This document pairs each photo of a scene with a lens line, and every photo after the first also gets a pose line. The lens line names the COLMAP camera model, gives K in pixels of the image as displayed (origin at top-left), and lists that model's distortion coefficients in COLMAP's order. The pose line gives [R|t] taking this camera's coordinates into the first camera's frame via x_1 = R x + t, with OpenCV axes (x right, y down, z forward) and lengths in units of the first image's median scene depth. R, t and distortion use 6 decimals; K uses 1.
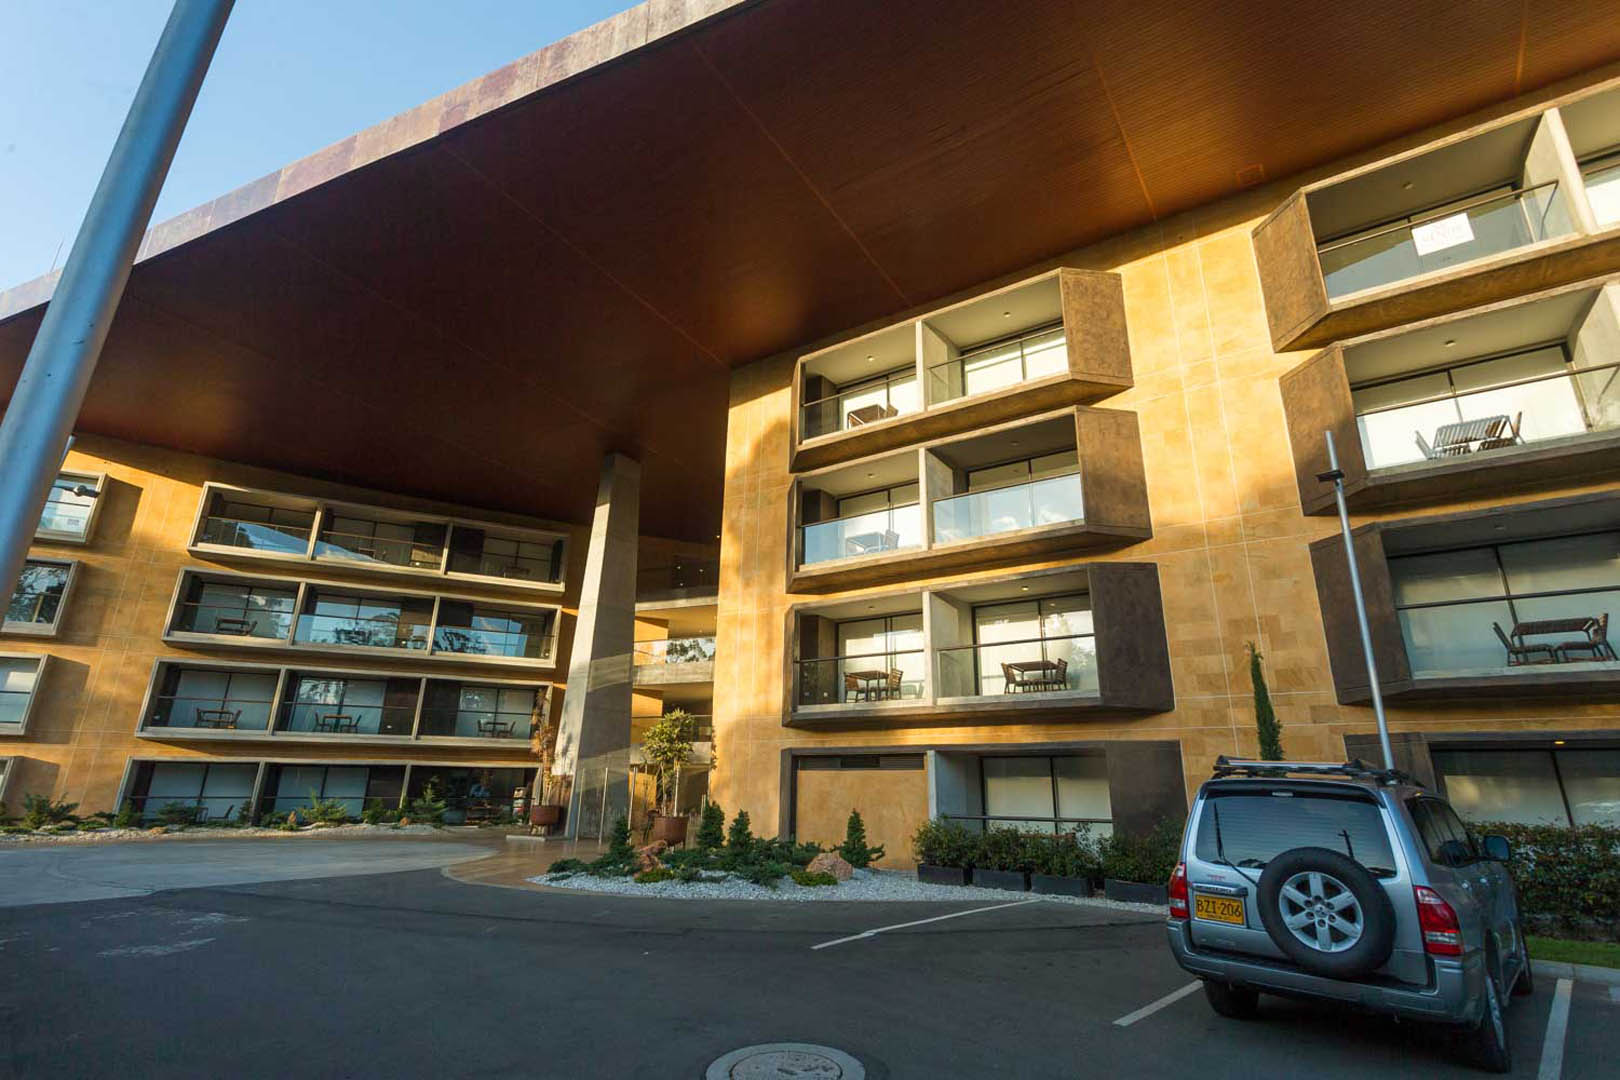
lens RADIAL K [[804.6, 0, 829.8], [0, 804.6, 521.5], [0, 0, 1]] dist [0.007855, 0.000455]
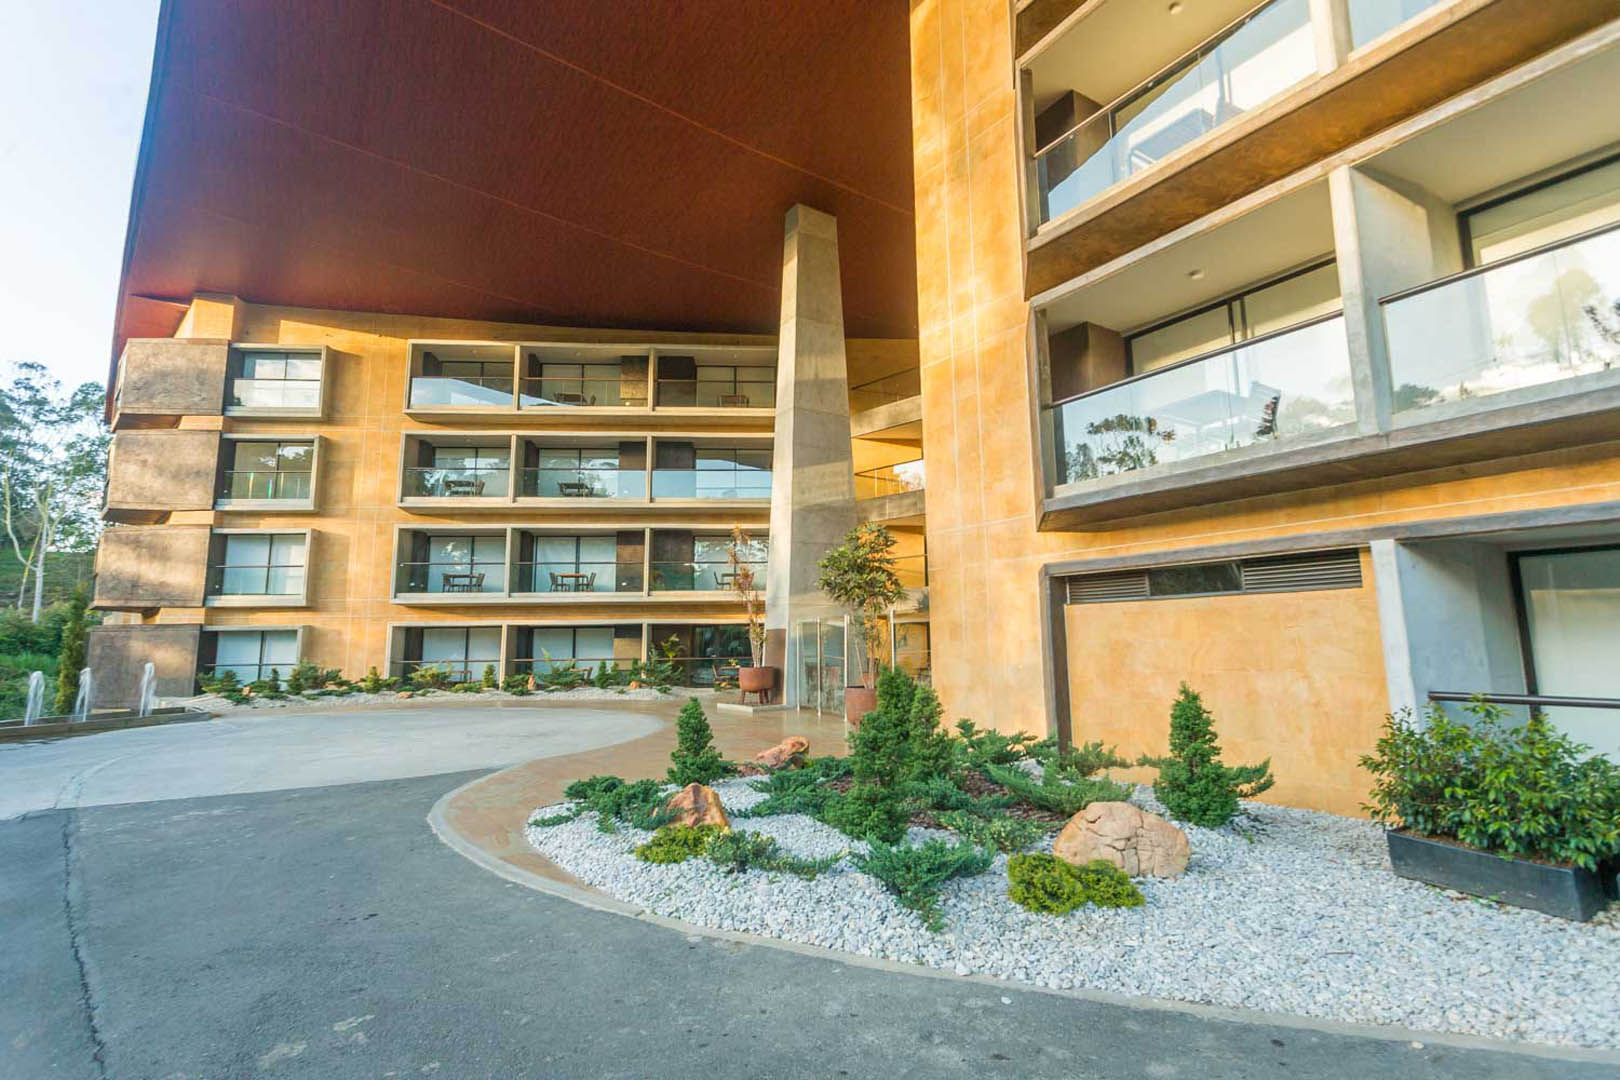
lens RADIAL K [[804.6, 0, 829.8], [0, 804.6, 521.5], [0, 0, 1]] dist [0.007855, 0.000455]
pose [[0.923953, -0.079225, -0.374211, 0.012692], [0.142042, 0.979425, 0.143356, 0.102983], [0.355155, -0.185608, 0.916196, 0.308450]]
